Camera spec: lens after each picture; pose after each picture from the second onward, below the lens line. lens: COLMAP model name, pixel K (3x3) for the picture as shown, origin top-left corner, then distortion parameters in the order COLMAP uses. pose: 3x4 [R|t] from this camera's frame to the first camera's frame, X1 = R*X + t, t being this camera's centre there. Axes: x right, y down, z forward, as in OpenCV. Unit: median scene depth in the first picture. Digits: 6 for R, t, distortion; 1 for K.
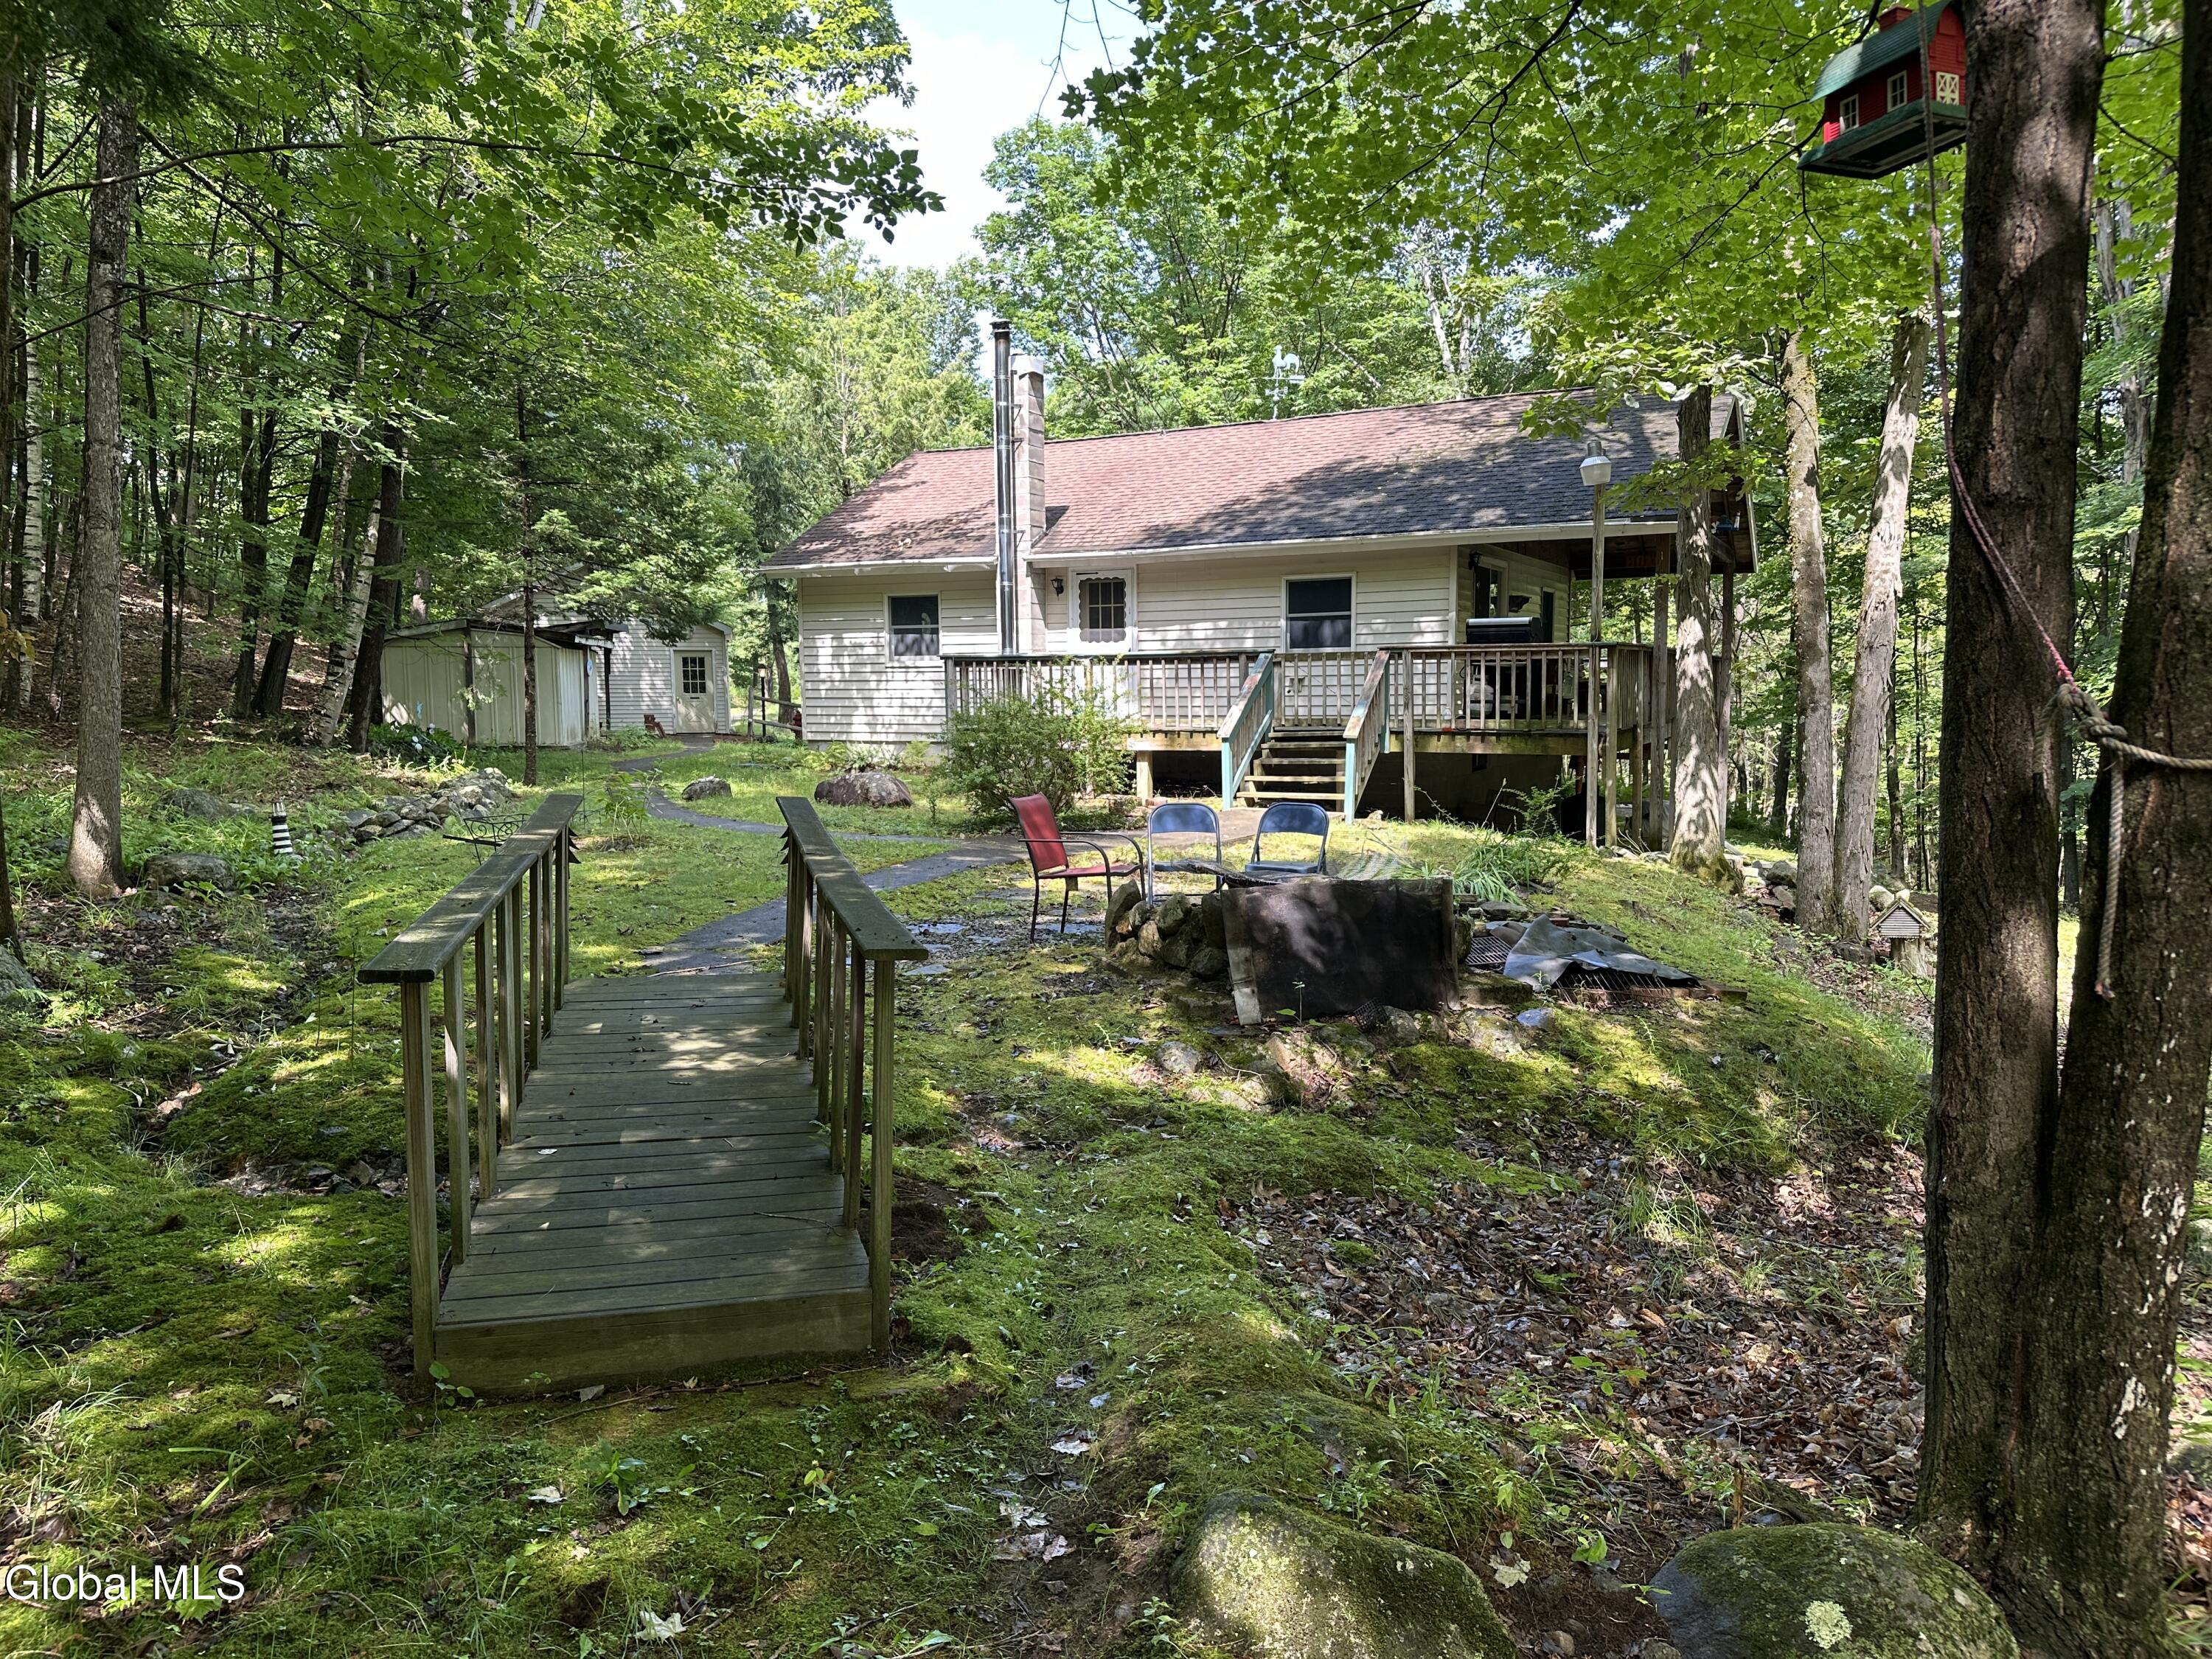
lens RADIAL K [[1512.7, 0, 1104.1], [0, 1512.7, 833.8], [0, 0, 1]] dist [0.004418, -0.007343]
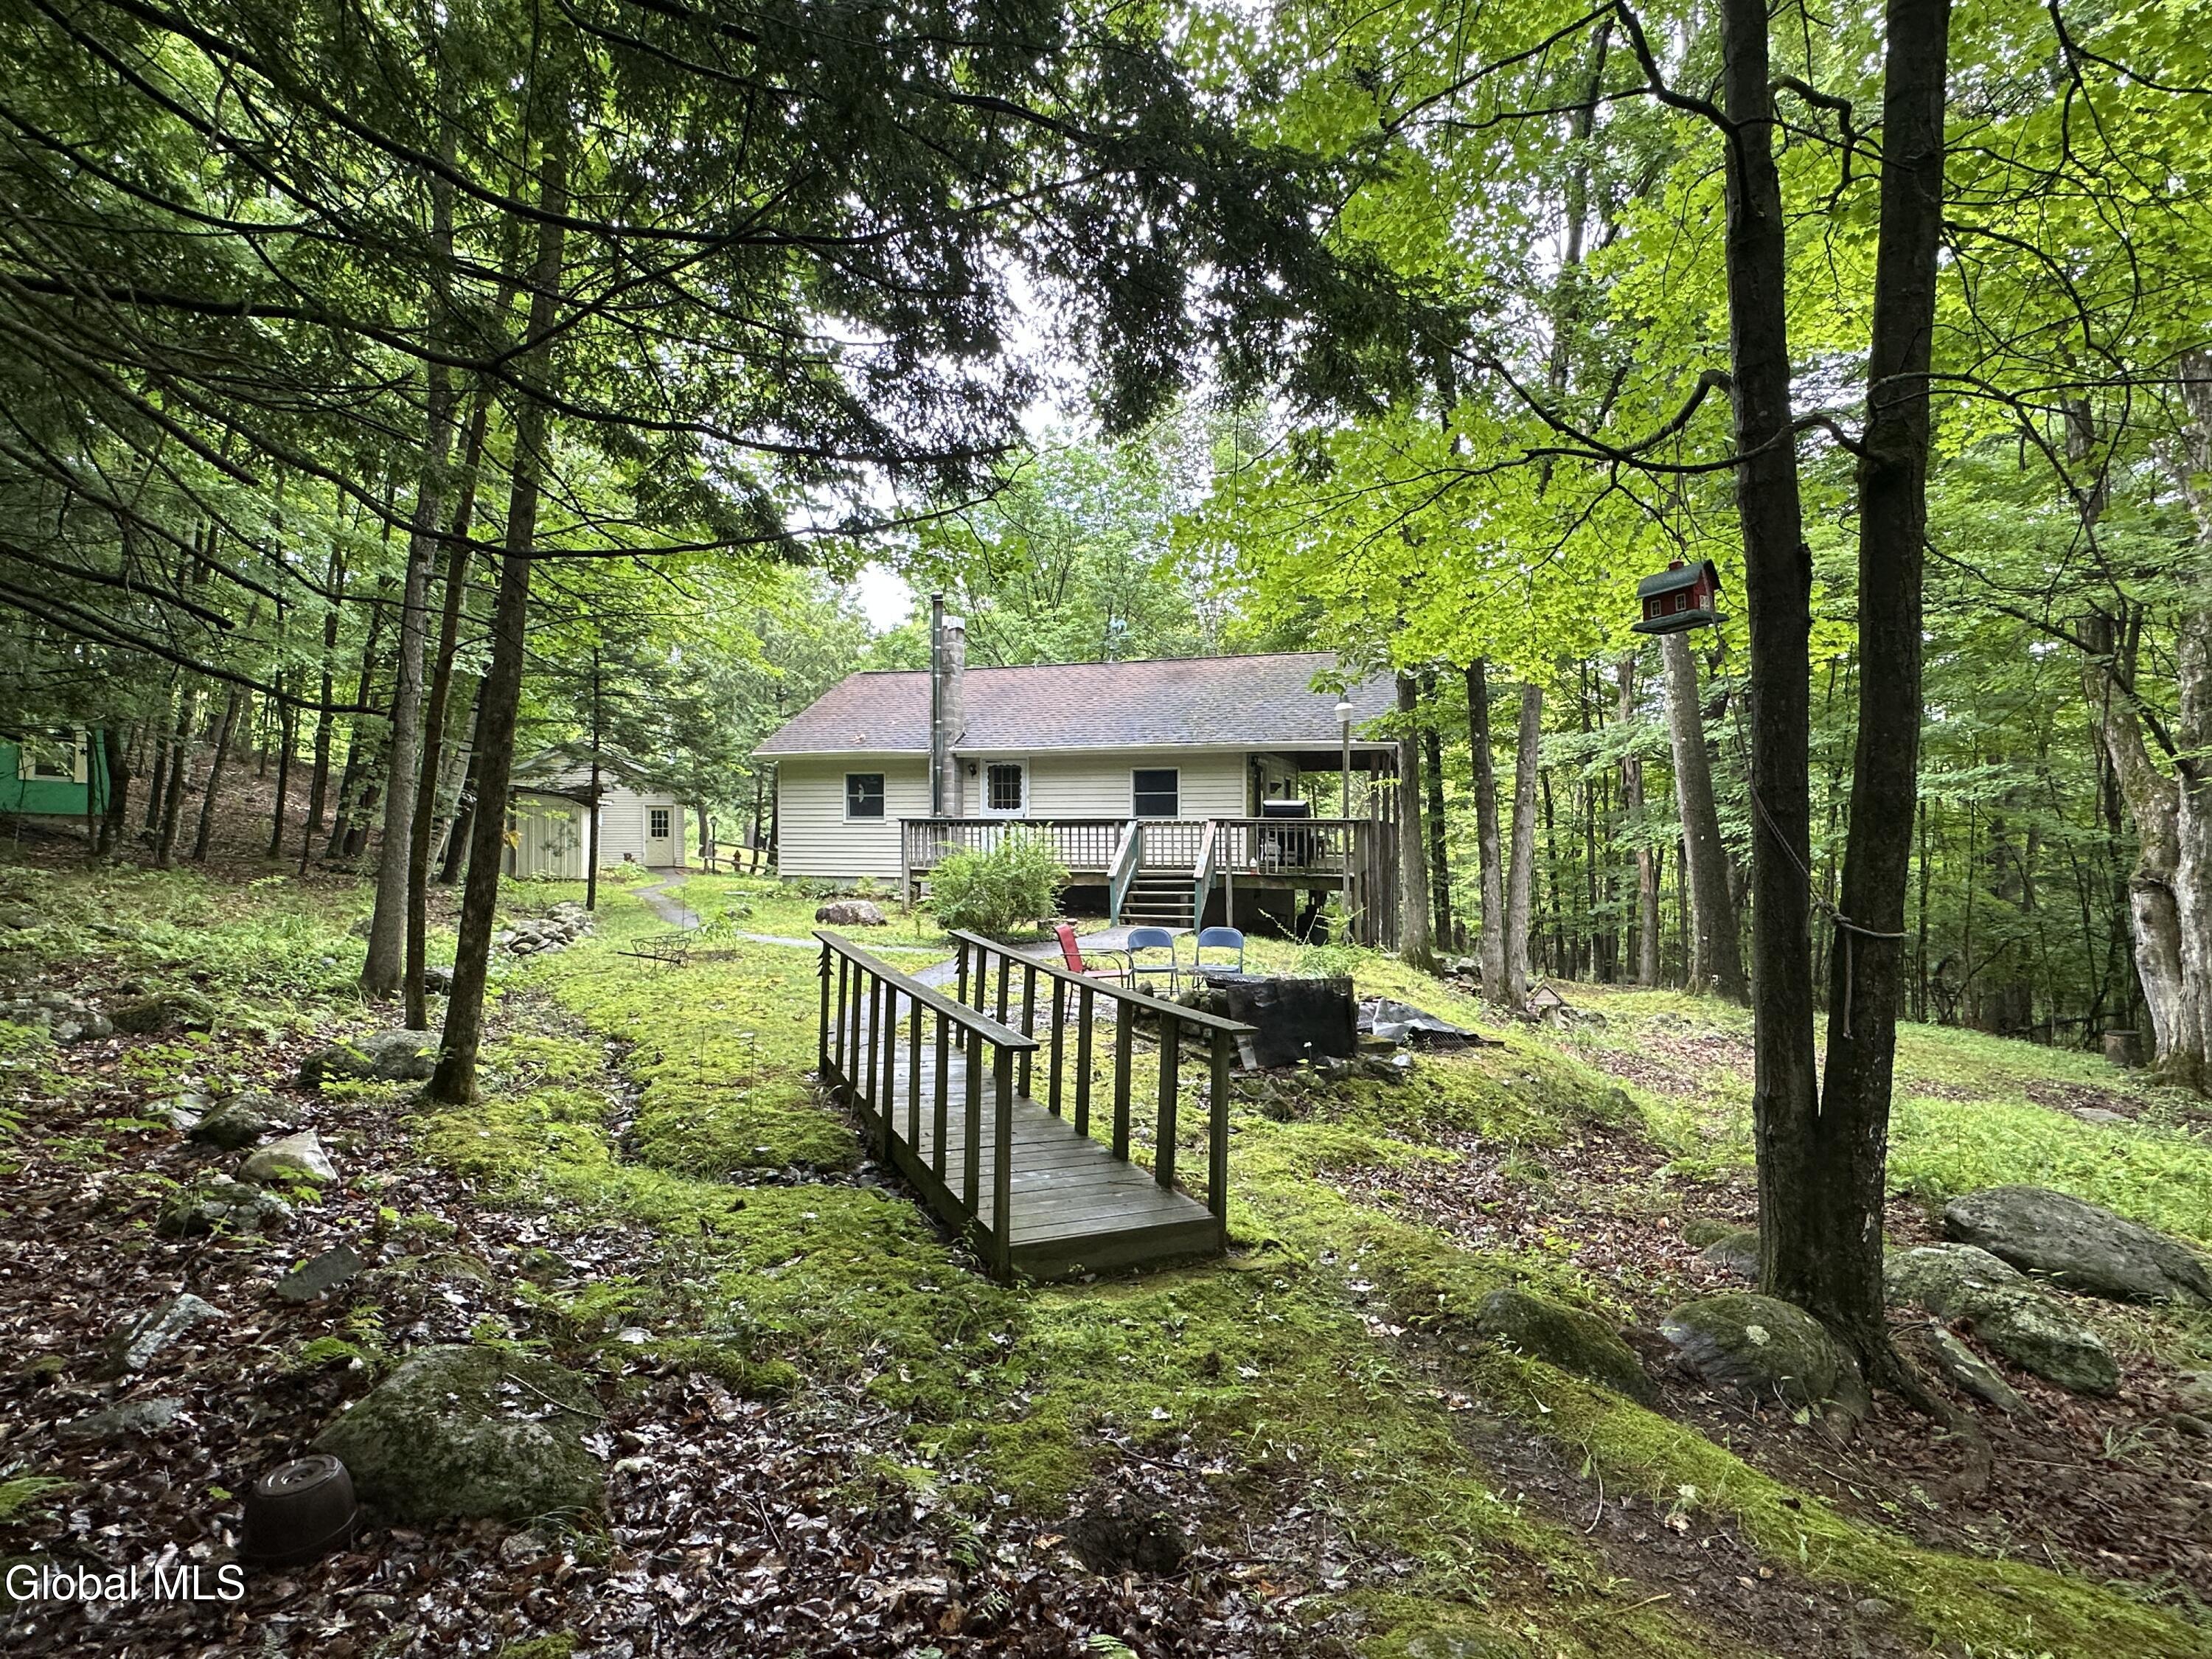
lens RADIAL K [[1101.5, 0, 1111.6], [0, 1101.5, 833.2], [0, 0, 1]] dist [-0.005636, -0.000557]
pose [[0.983524, 0.011653, 0.180401, -0.086754], [0.005312, 0.995626, -0.093275, -0.004753], [-0.180698, 0.092697, 0.979161, -0.049649]]
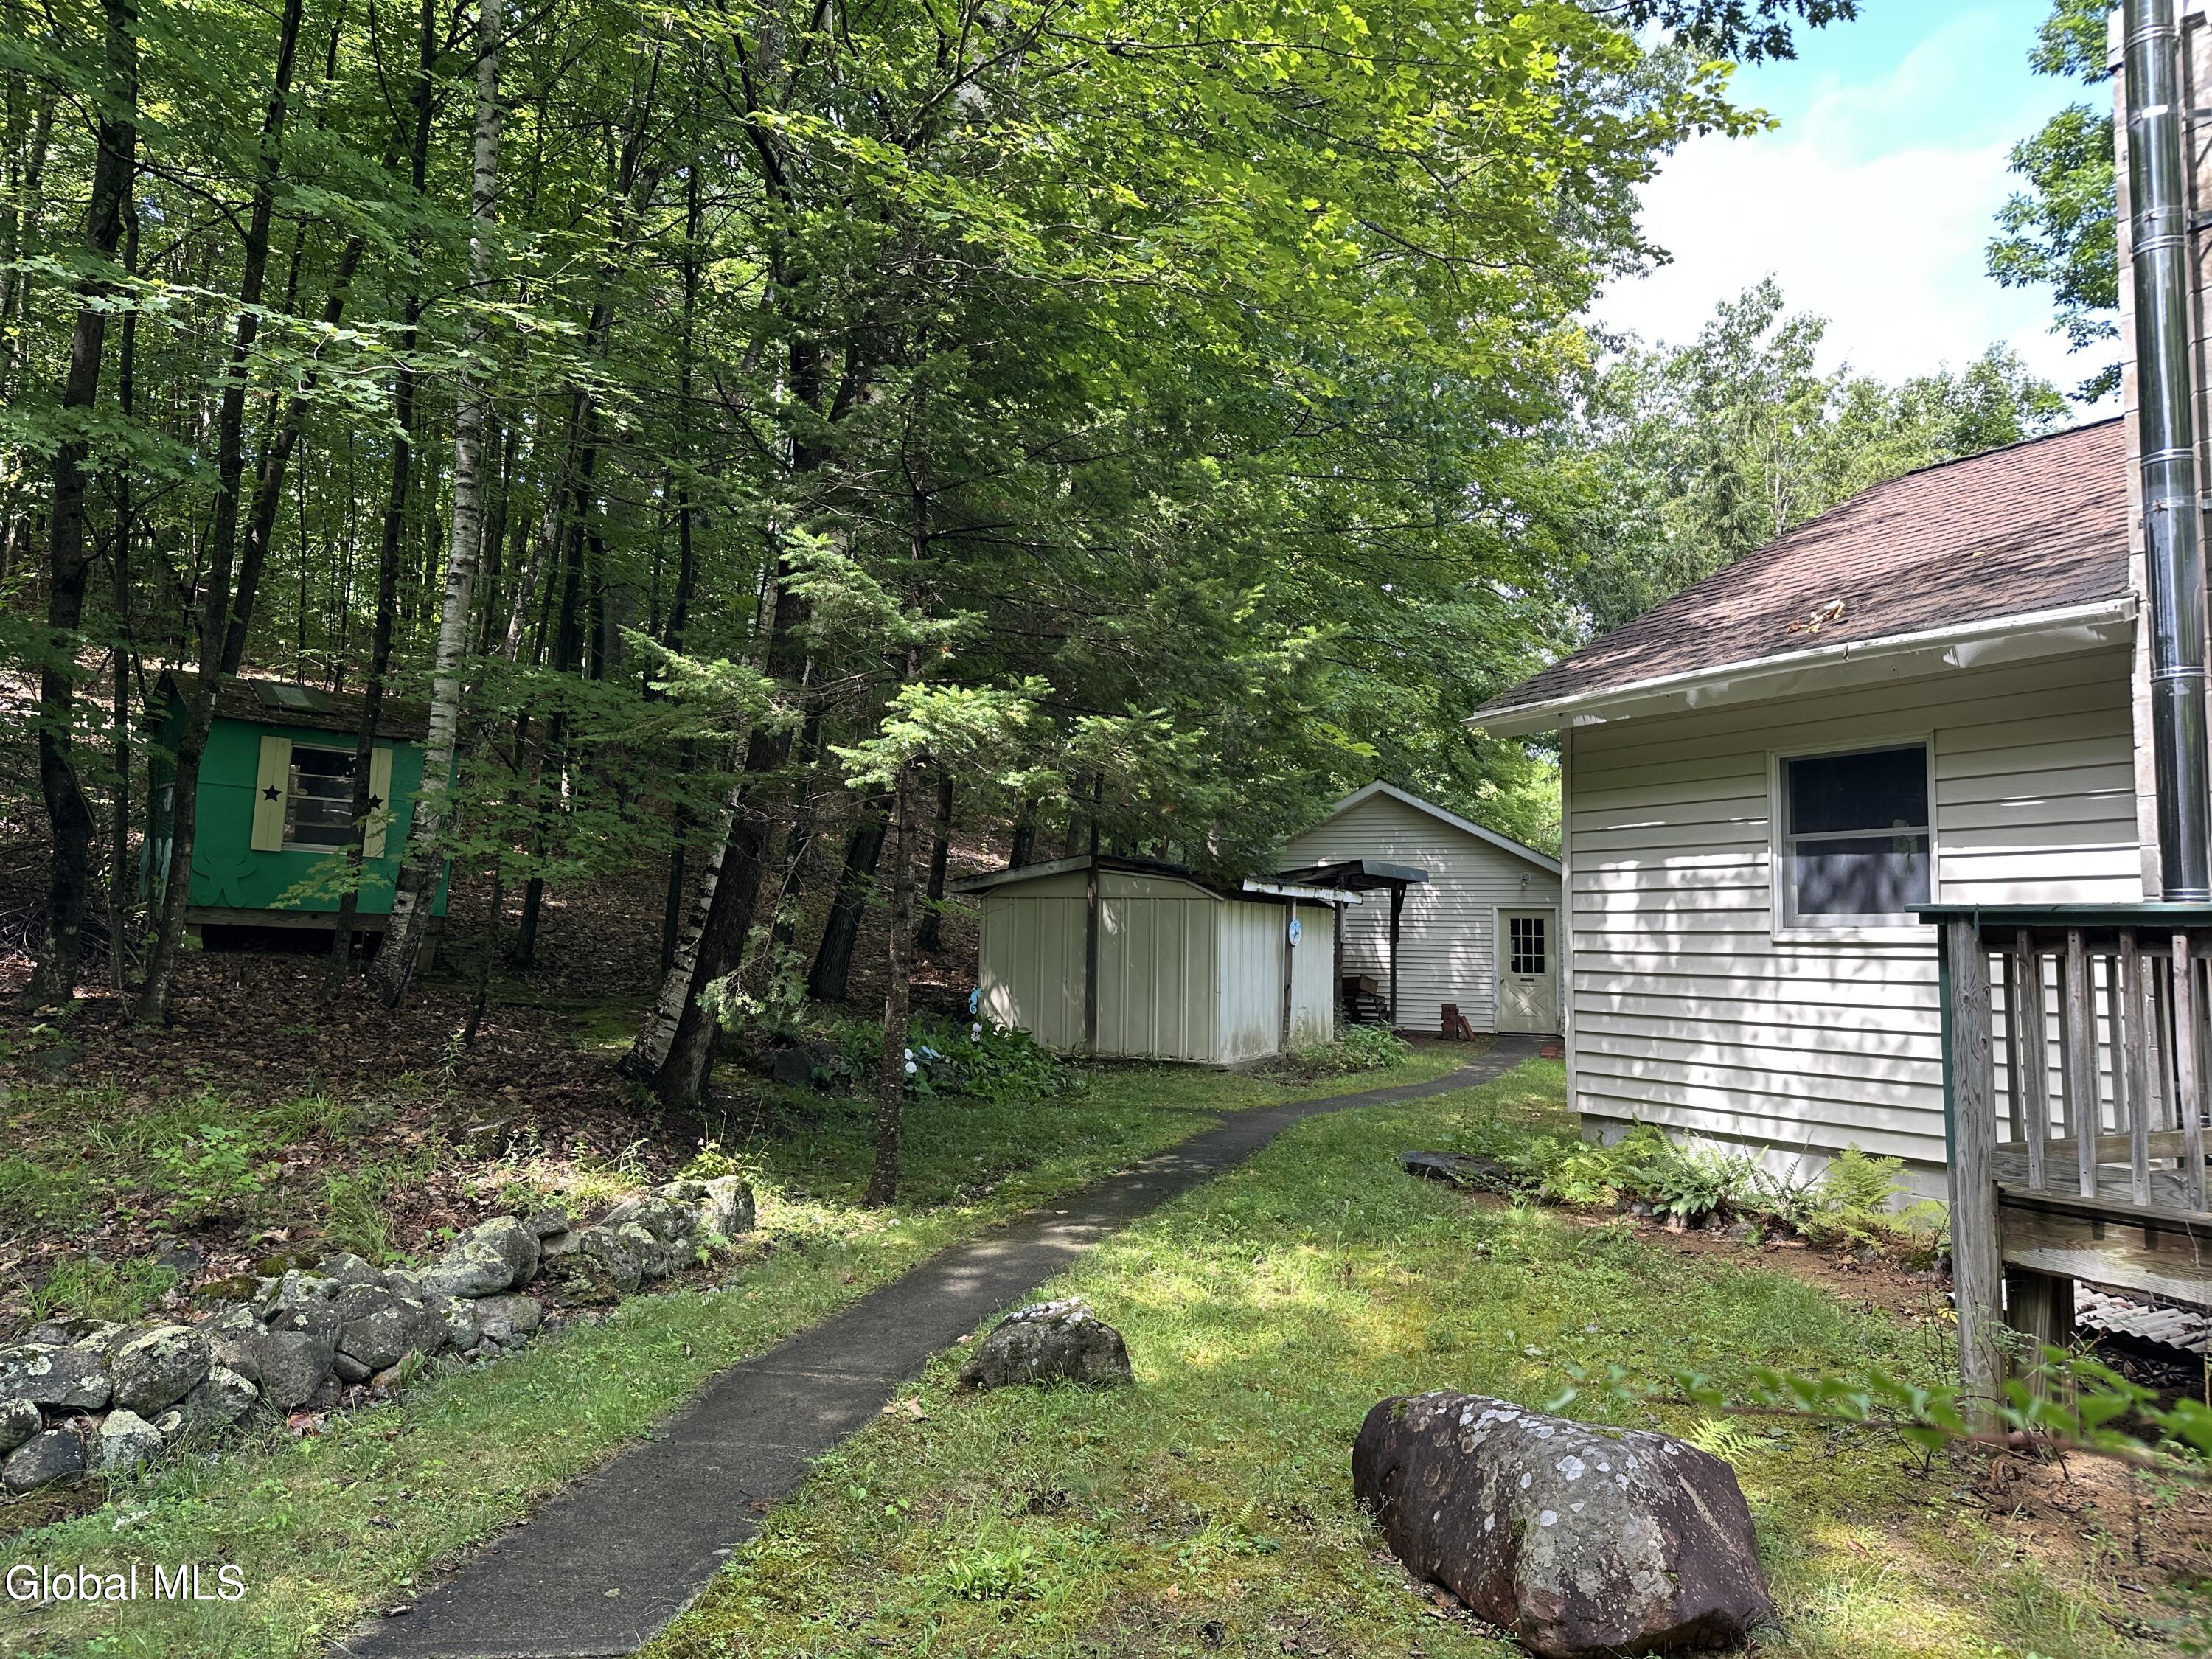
lens RADIAL K [[1512.7, 0, 1108.4], [0, 1512.7, 828.7], [0, 0, 1]] dist [0.004418, -0.007343]
pose [[0.813241, -0.025977, -0.581347, -0.059645], [-0.077231, 0.985348, -0.152067, -0.068308], [0.576780, 0.168565, 0.799319, 0.601273]]
